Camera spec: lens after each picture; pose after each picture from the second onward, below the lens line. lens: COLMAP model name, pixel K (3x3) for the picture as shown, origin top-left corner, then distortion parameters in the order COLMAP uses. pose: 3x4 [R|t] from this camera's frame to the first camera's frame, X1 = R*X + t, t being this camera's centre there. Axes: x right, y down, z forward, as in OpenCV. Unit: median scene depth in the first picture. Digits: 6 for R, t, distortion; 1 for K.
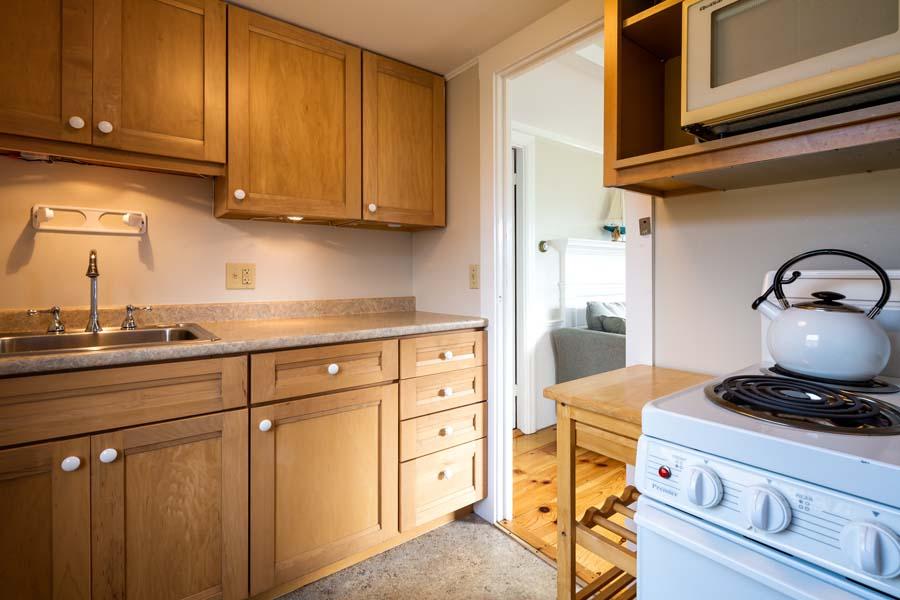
lens RADIAL K [[441.4, 0, 445.9], [0, 441.4, 271.9], [0, 0, 1]] dist [0.001333, -0.000501]
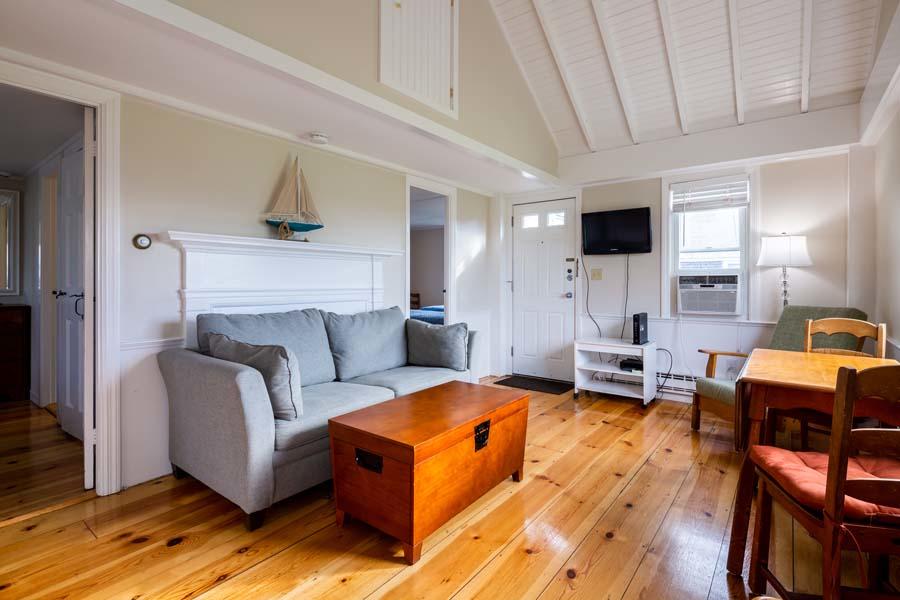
lens RADIAL K [[441.4, 0, 445.9], [0, 441.4, 271.9], [0, 0, 1]] dist [0.001333, -0.000501]
pose [[0.968152, -0.000609, 0.250363, 0.539696], [0.003512, 0.999932, -0.011152, 0.004397], [-0.250339, 0.011676, 0.968088, 0.135350]]
